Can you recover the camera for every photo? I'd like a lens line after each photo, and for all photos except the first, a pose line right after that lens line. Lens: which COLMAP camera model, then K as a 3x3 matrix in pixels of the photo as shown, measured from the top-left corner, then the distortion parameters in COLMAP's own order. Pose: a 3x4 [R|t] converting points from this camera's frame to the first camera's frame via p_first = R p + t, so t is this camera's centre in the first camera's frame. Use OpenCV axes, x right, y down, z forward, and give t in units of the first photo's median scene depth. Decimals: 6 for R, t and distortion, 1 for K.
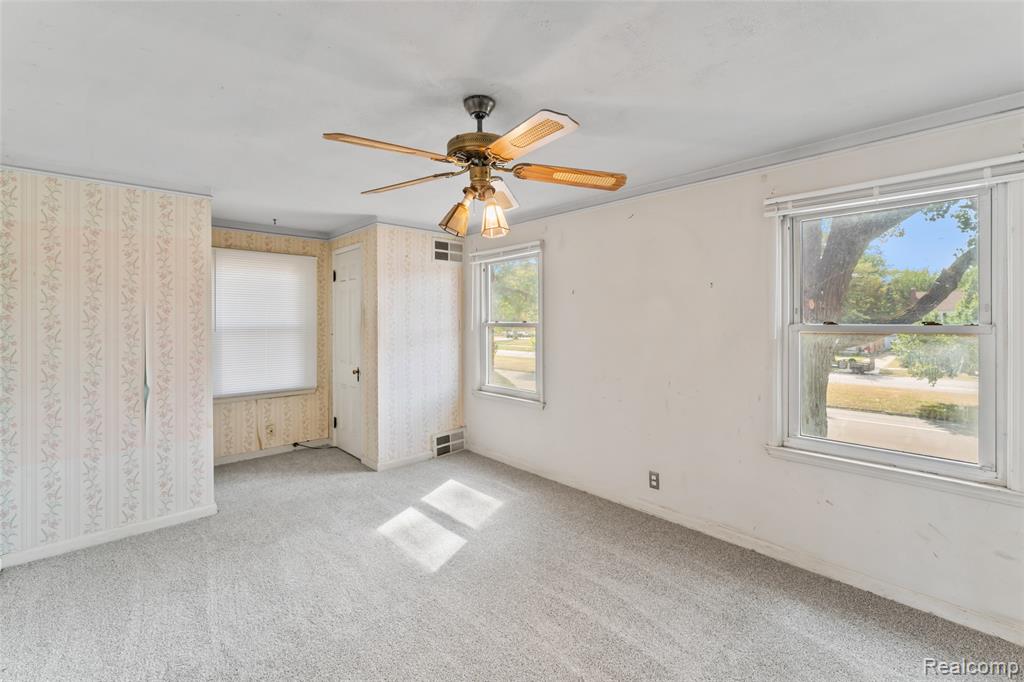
lens RADIAL K [[442.1, 0, 500.8], [0, 442.1, 328.2], [0, 0, 1]] dist [-0.000228, -0.000073]
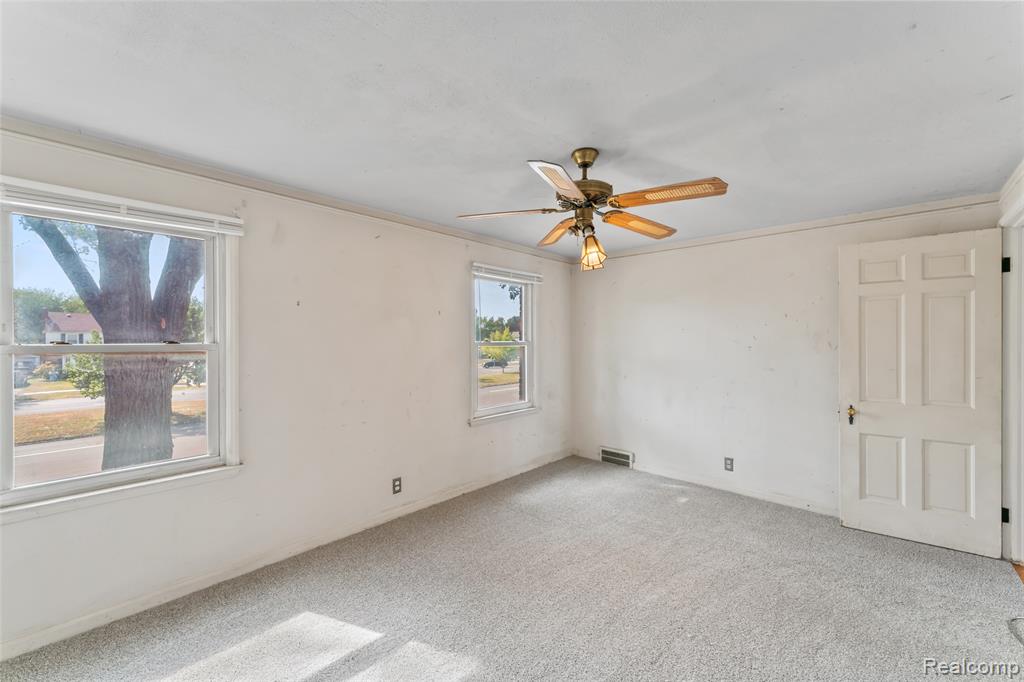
lens RADIAL K [[412.8, 0, 512.0], [0, 412.8, 341.0], [0, 0, 1]] dist [0.001659, 0.000371]
pose [[-0.094287, -0.000874, 0.995545, -0.702646], [0.019492, 0.999806, 0.002724, -0.011454], [-0.995354, 0.019662, -0.094252, 0.810159]]
